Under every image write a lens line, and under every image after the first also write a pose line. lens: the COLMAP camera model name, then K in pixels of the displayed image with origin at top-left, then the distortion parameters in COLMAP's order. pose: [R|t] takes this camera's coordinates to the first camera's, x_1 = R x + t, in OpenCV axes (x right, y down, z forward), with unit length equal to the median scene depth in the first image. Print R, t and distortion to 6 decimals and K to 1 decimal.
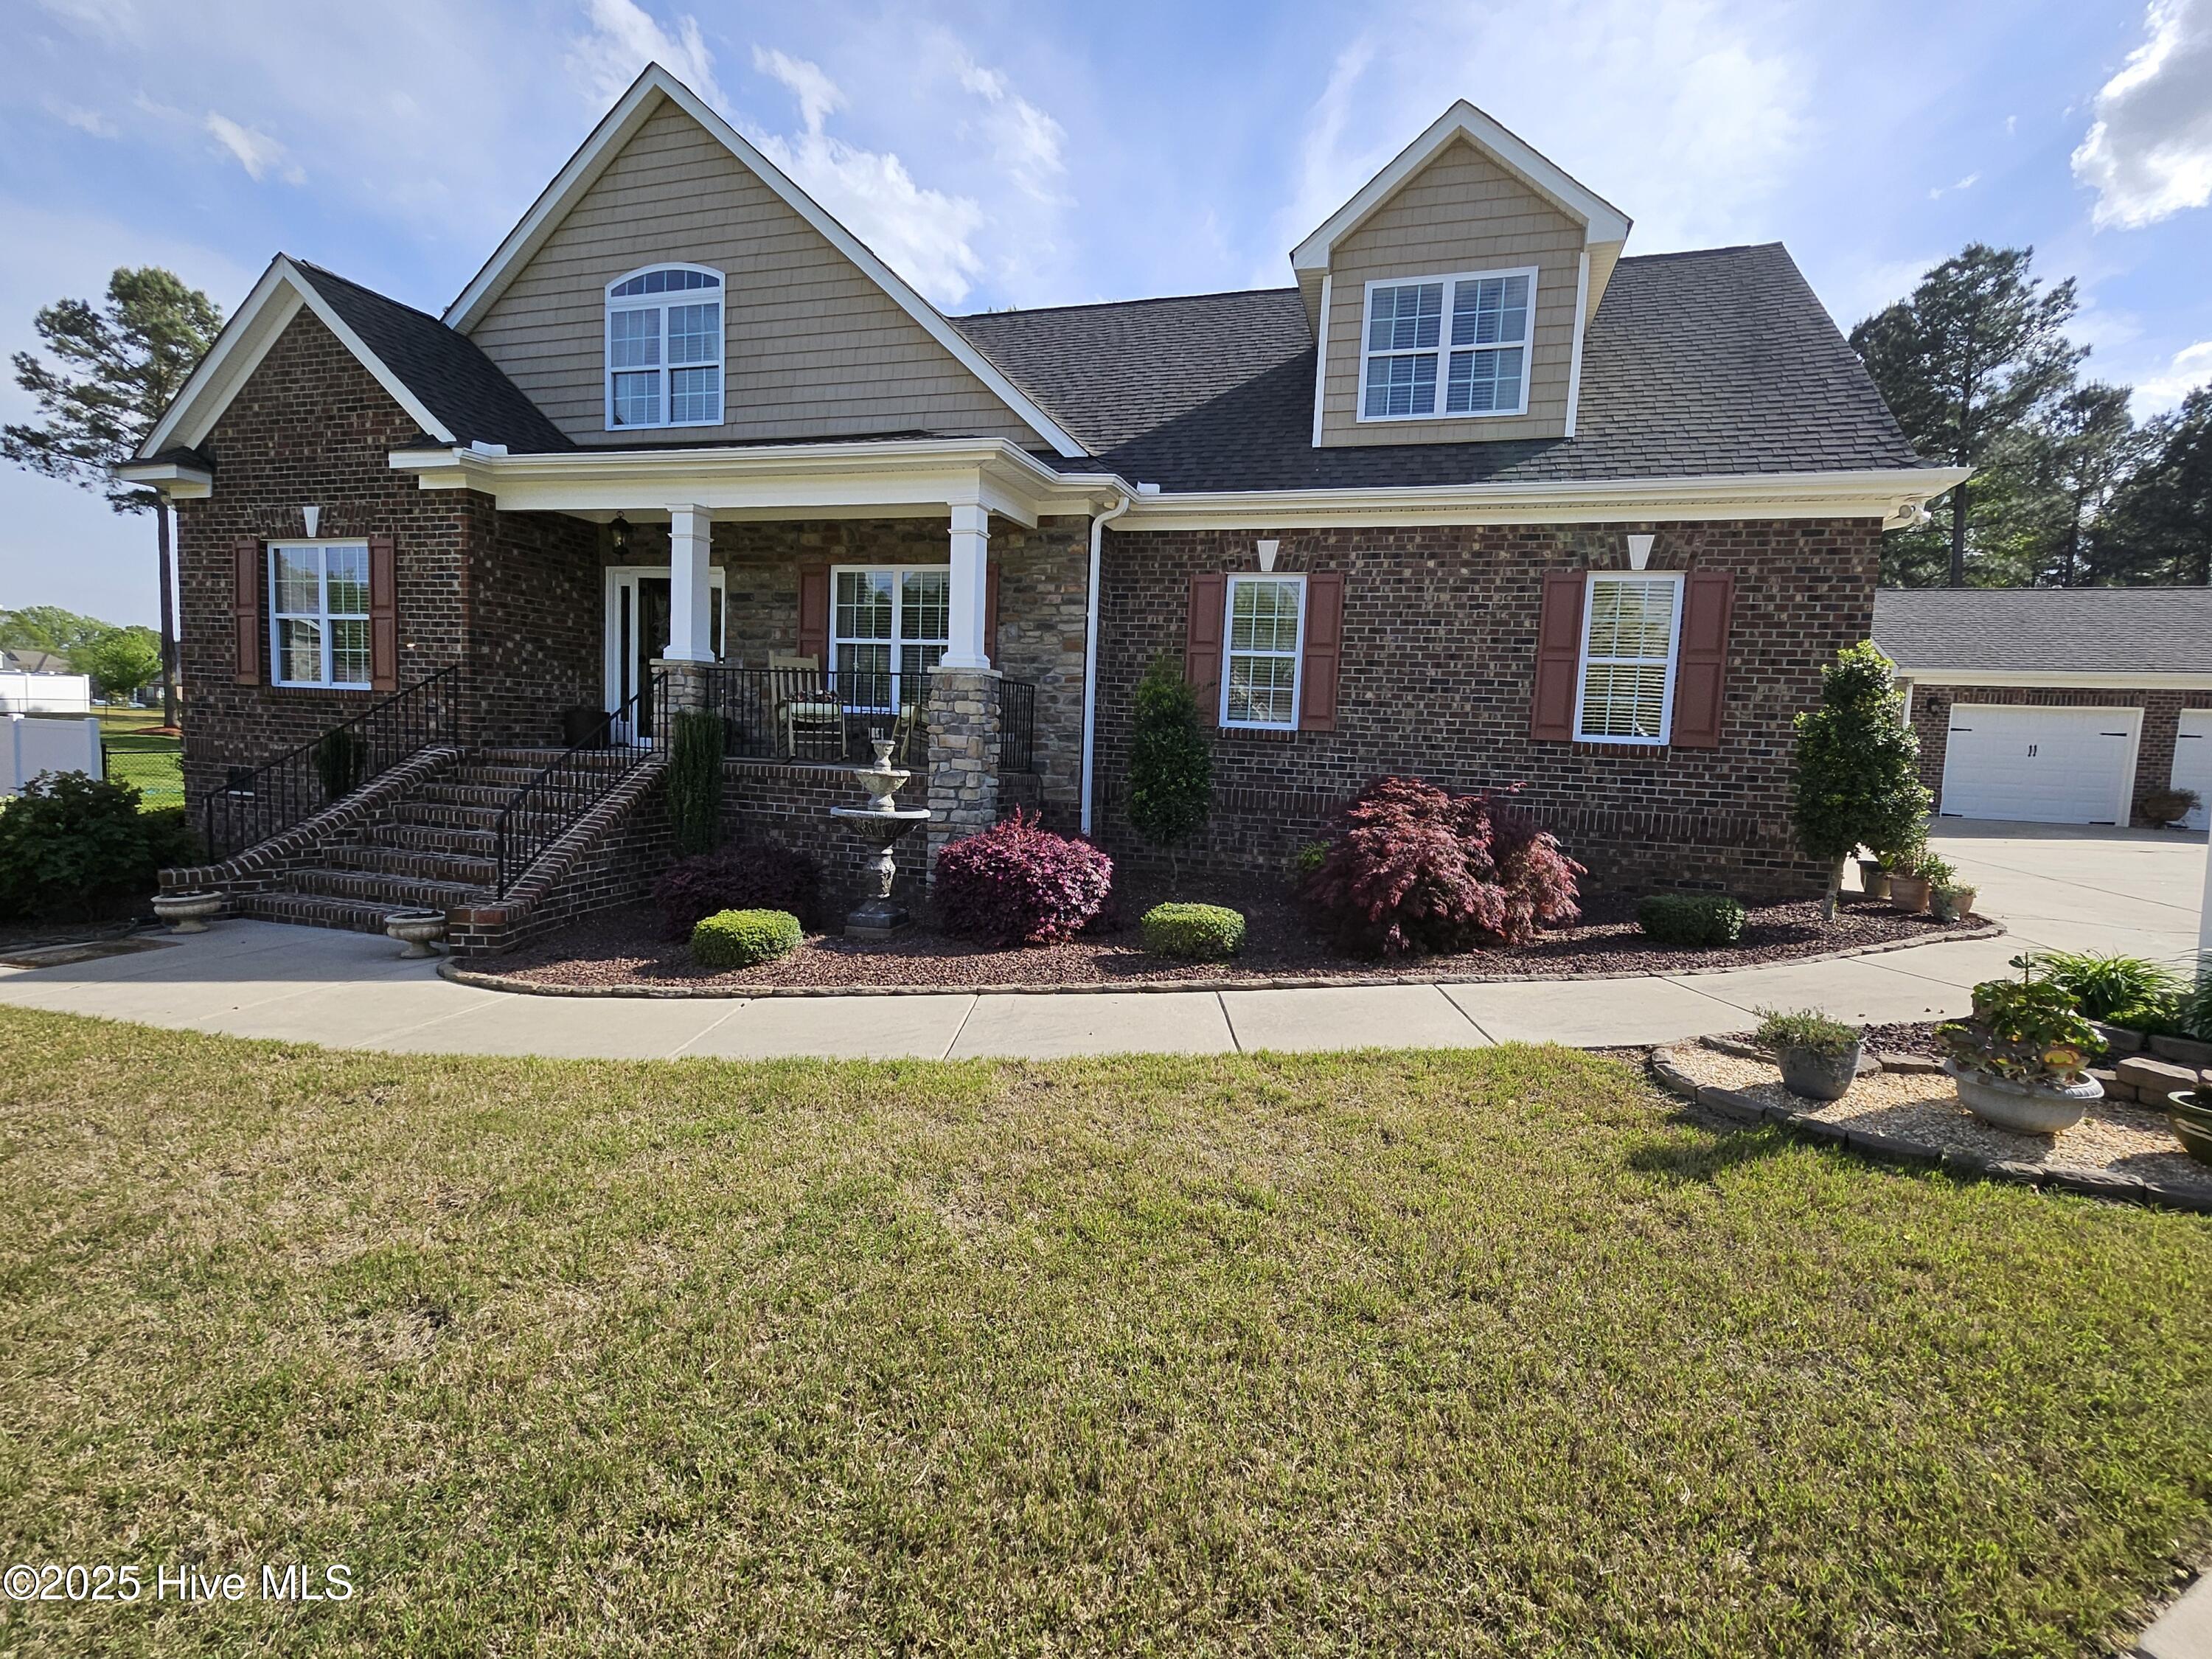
lens RADIAL K [[1009.5, 0, 1124.9], [0, 1009.5, 819.8], [0, 0, 1]] dist [0.017187, -0.007388]
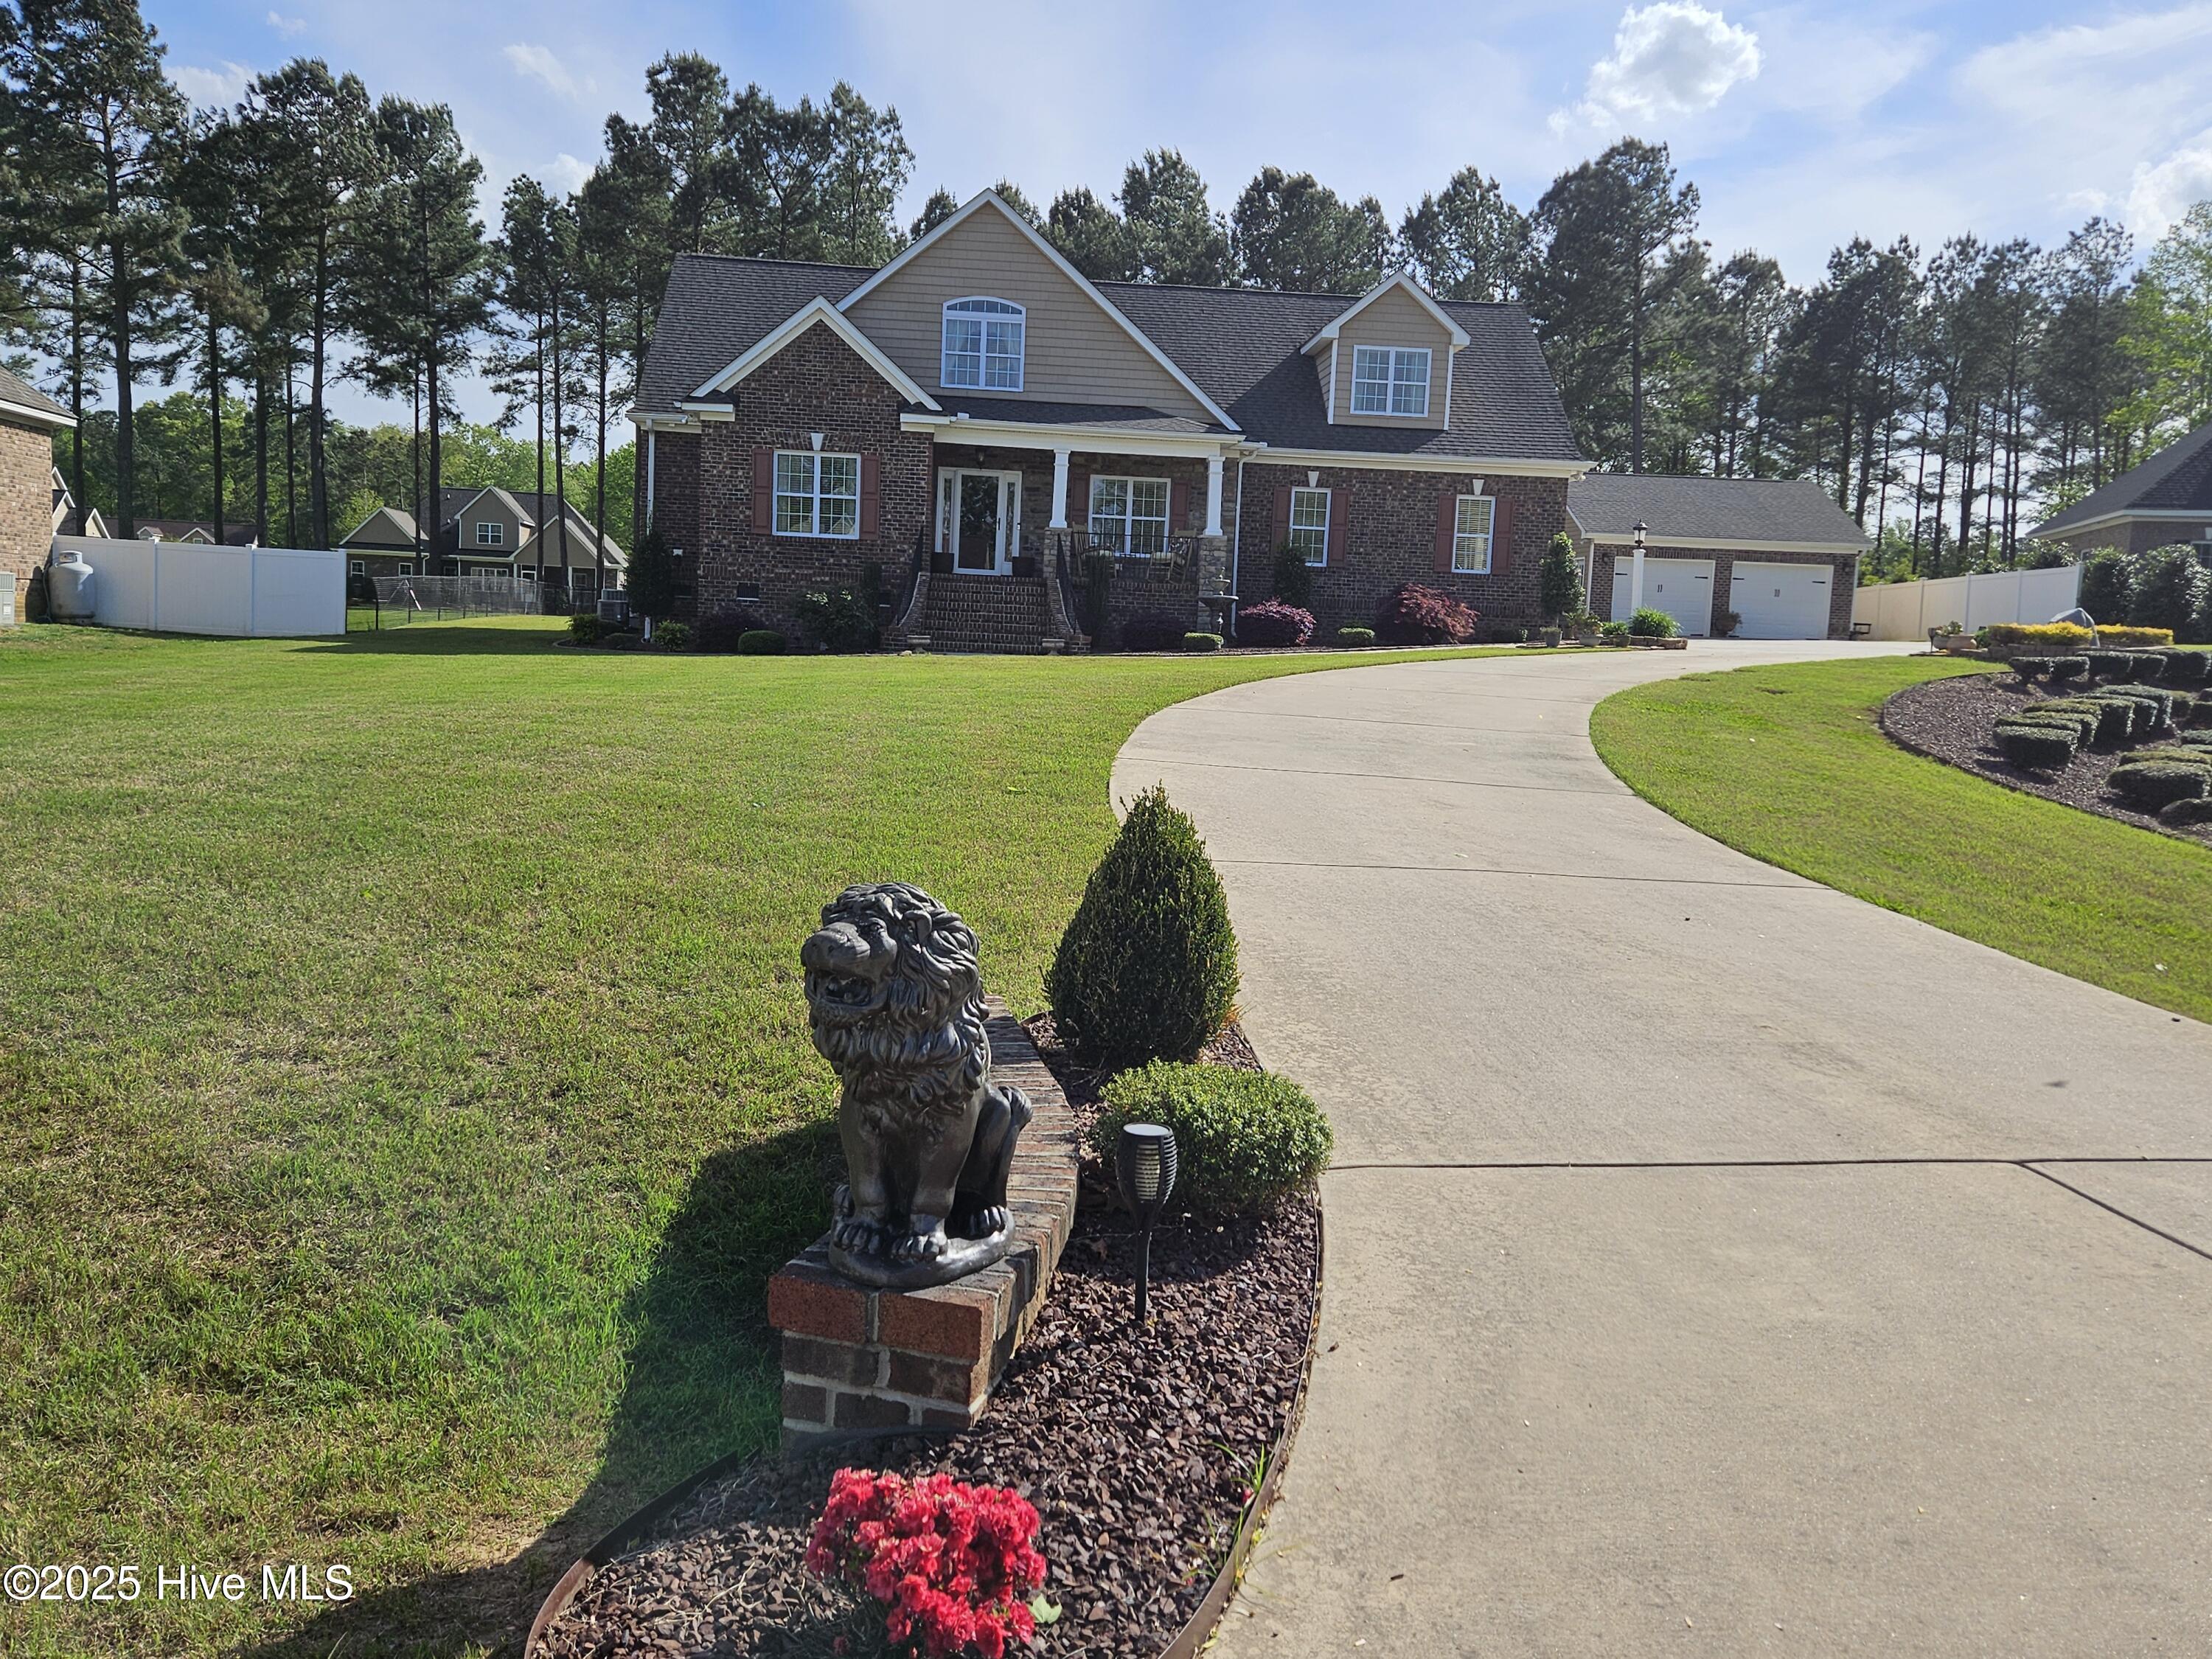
lens RADIAL K [[1744.0, 0, 1105.7], [0, 1744.0, 781.8], [0, 0, 1]] dist [0.091030, -0.107874]
pose [[0.933386, -0.033862, 0.357274, -1.501318], [0.026754, 0.999334, 0.024818, 0.241651], [-0.357876, -0.013607, 0.933670, -2.101430]]
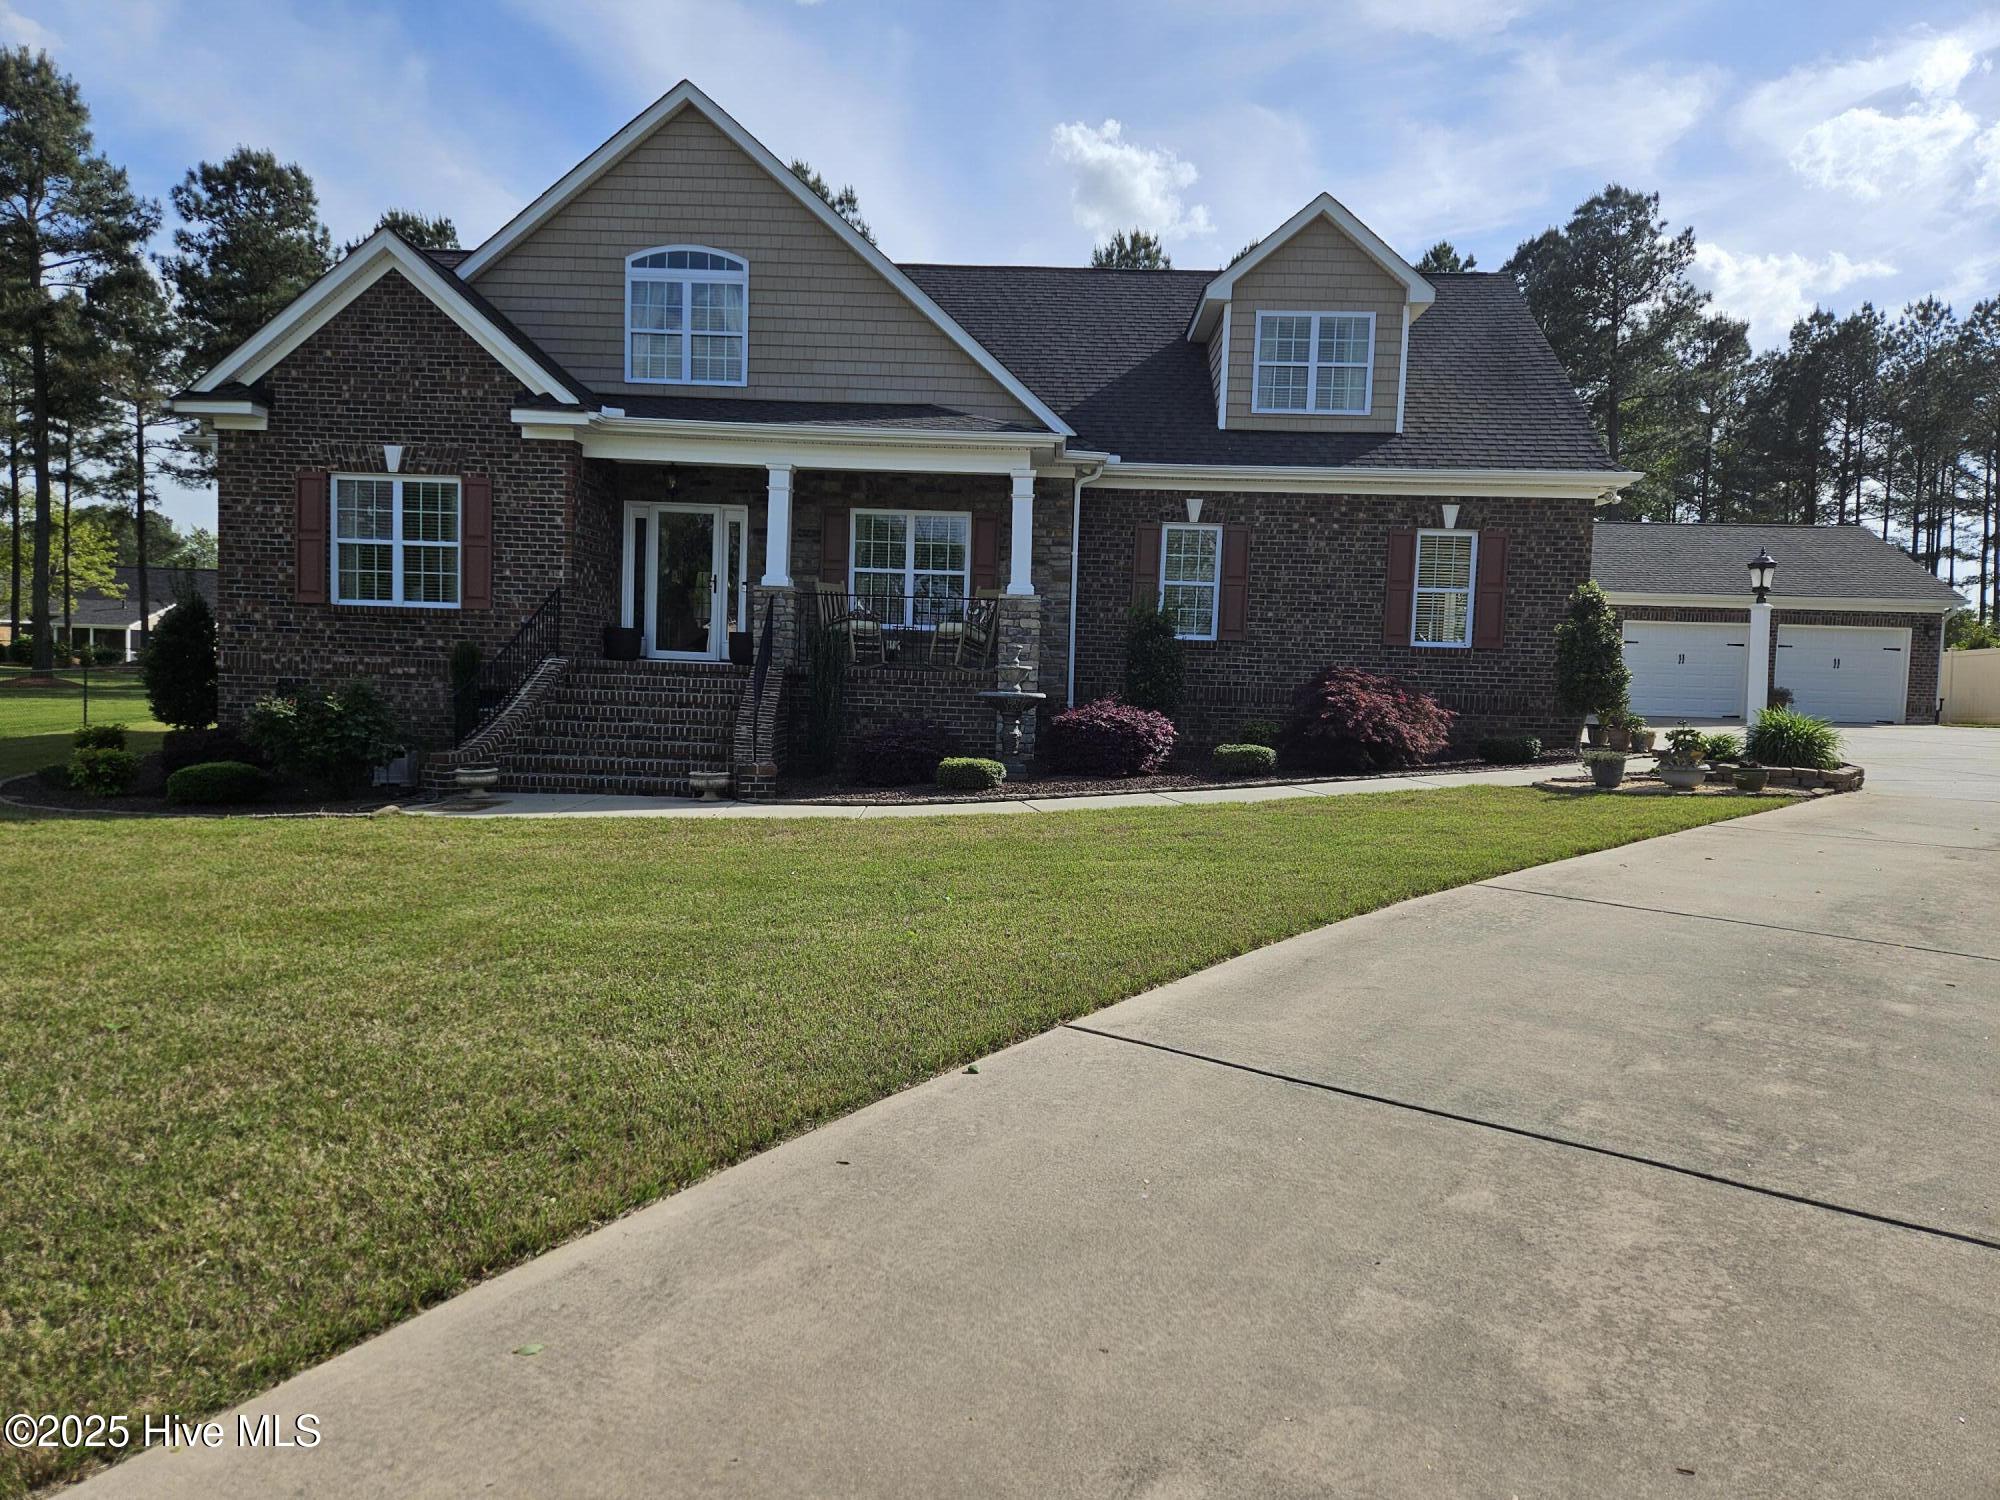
lens RADIAL K [[1326.1, 0, 998.3], [0, 1326.1, 751.1], [0, 0, 1]] dist [0.099050, -0.110340]
pose [[0.966248, -0.025687, 0.256329, -0.569121], [0.030821, 0.999396, -0.016032, 0.077899], [-0.255762, 0.023391, 0.966457, -0.632777]]
